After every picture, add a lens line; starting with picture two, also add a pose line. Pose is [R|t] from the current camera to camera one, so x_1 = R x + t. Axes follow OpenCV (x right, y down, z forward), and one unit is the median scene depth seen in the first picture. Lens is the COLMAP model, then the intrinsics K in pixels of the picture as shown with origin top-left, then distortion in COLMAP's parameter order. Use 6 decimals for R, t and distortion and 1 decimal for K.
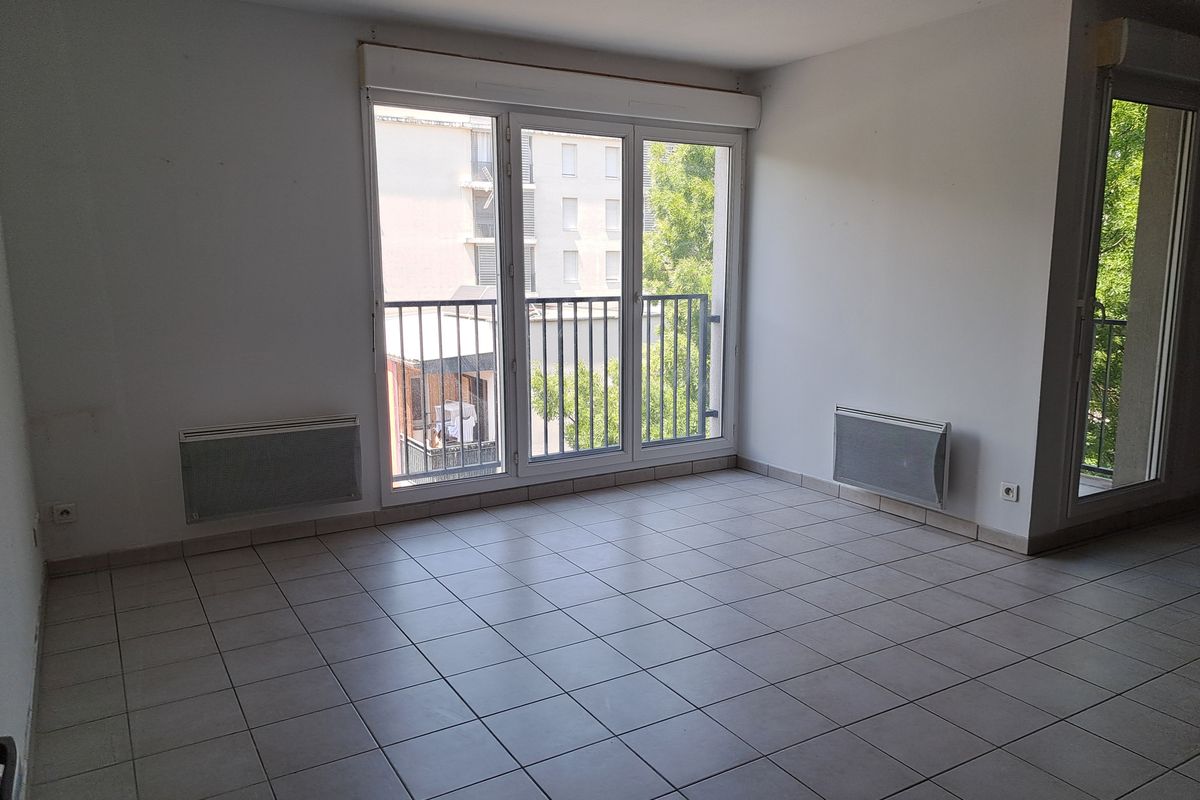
lens RADIAL K [[856.5, 0, 601.0], [0, 856.5, 408.6], [0, 0, 1]] dist [0.072178, -0.045654]
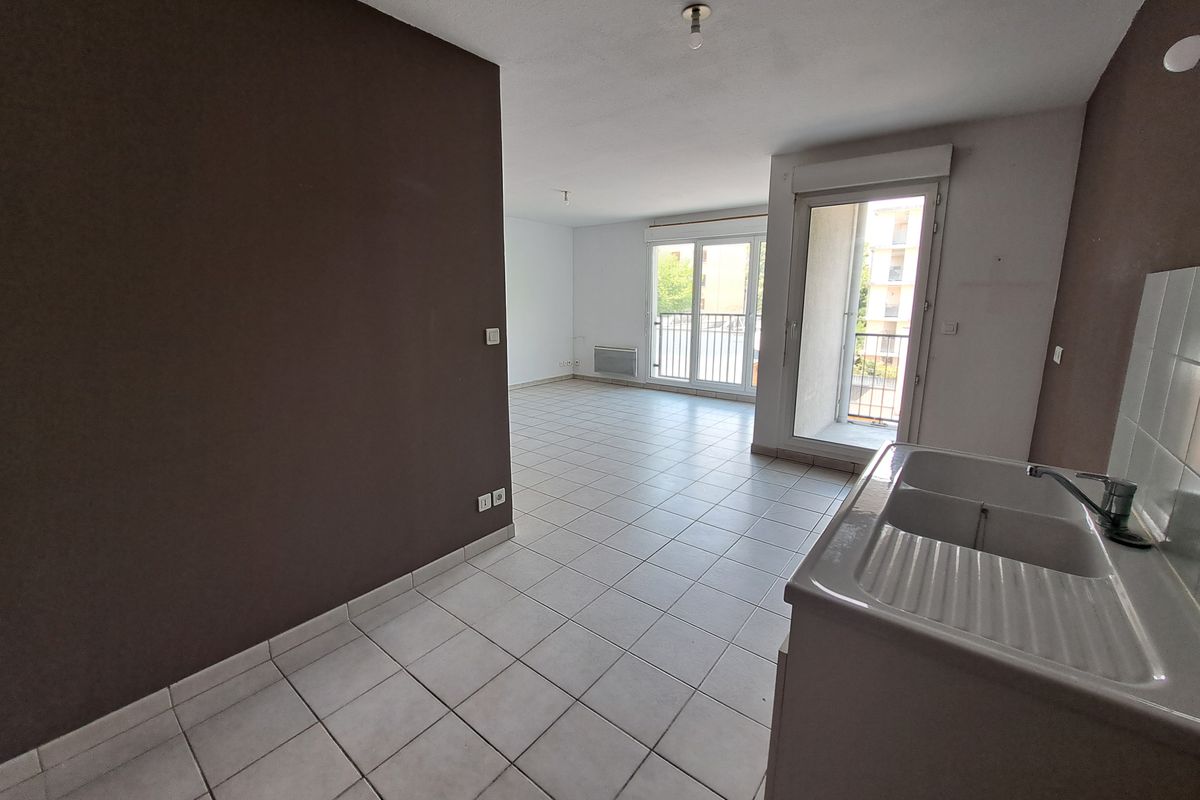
lens RADIAL K [[476.9, 0, 596.3], [0, 476.9, 394.1], [0, 0, 1]] dist [-0.010833, 0.000097]
pose [[0.337871, 0.188070, -0.922211, 1.344143], [-0.156418, 0.977427, 0.142023, -0.056416], [0.928104, 0.096265, 0.359661, 0.285738]]
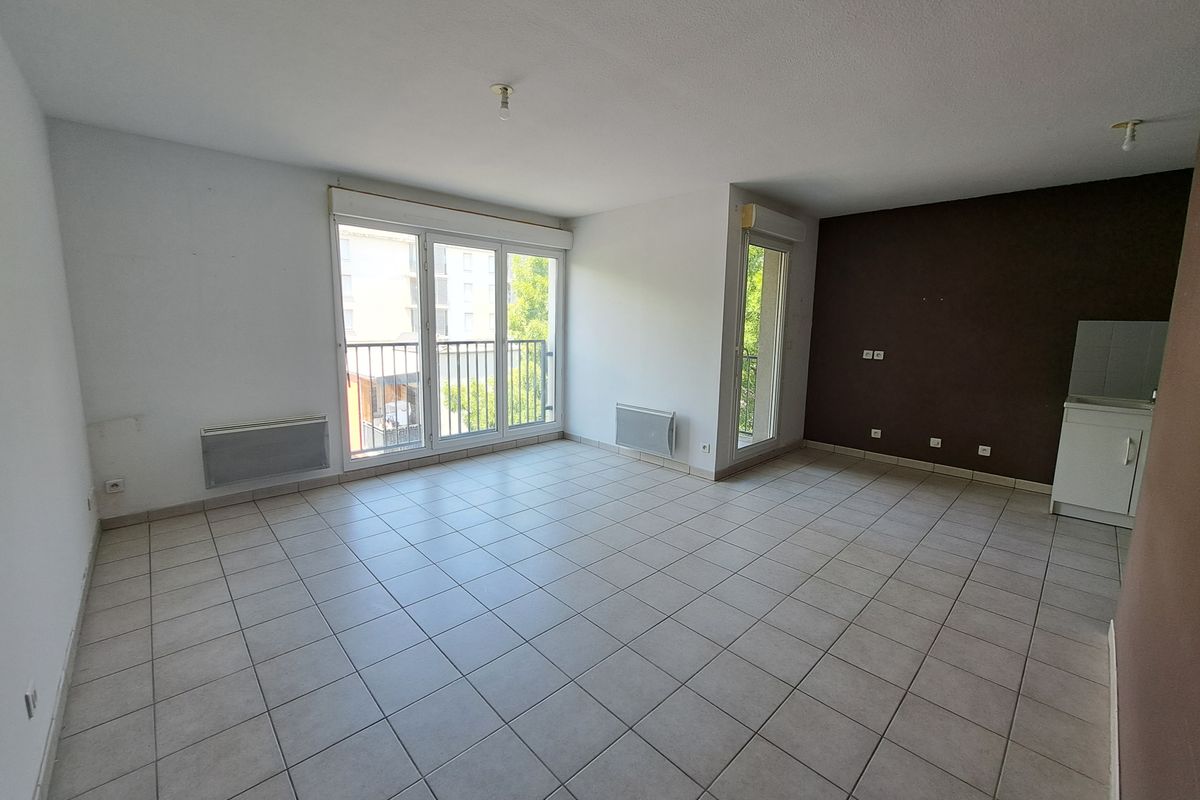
lens RADIAL K [[476.9, 0, 585.3], [0, 476.9, 386.5], [0, 0, 1]] dist [-0.010833, 0.000097]
pose [[0.979404, -0.009824, 0.201673, 0.009188], [0.016270, 0.999408, -0.030330, -0.009901], [-0.201256, 0.032986, 0.978983, 0.039098]]
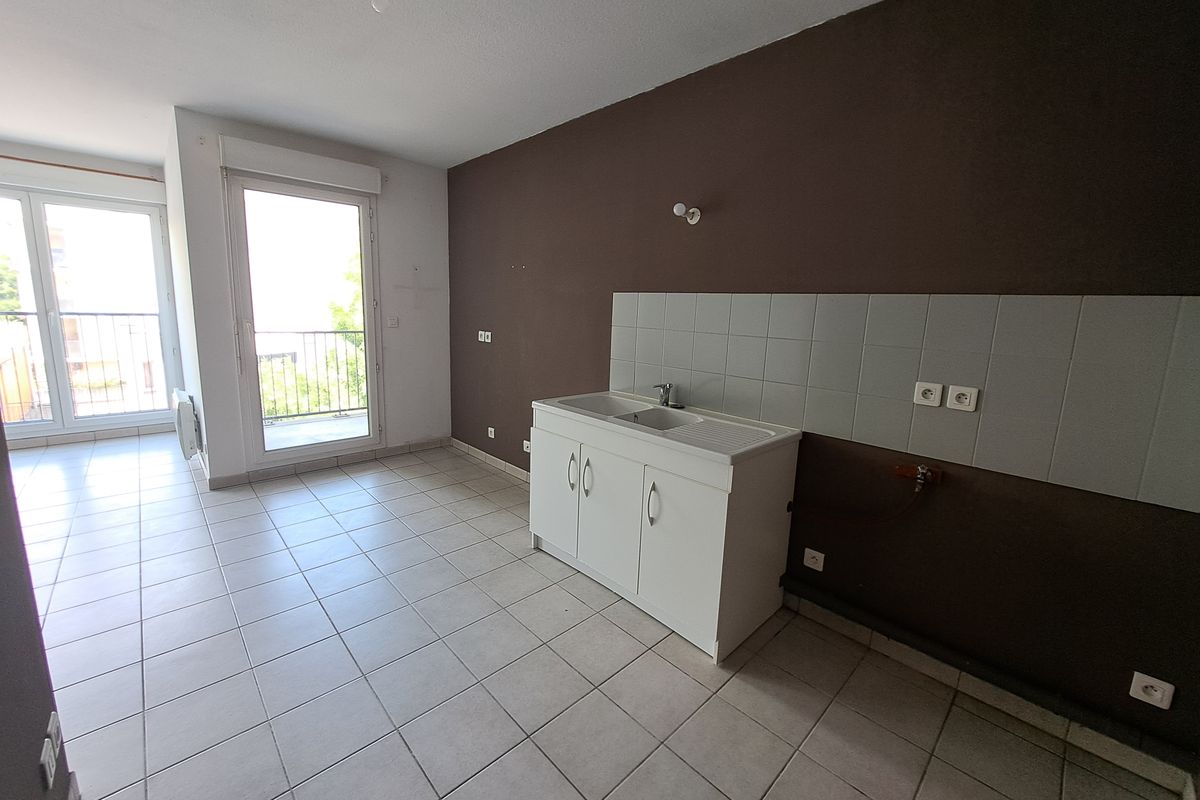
lens RADIAL K [[476.9, 0, 588.7], [0, 476.9, 393.6], [0, 0, 1]] dist [-0.010833, 0.000097]
pose [[0.979532, -0.001982, 0.201280, 0.970442], [-0.001682, 0.999836, 0.018030, -0.014787], [-0.201283, -0.017999, 0.979368, 0.063938]]
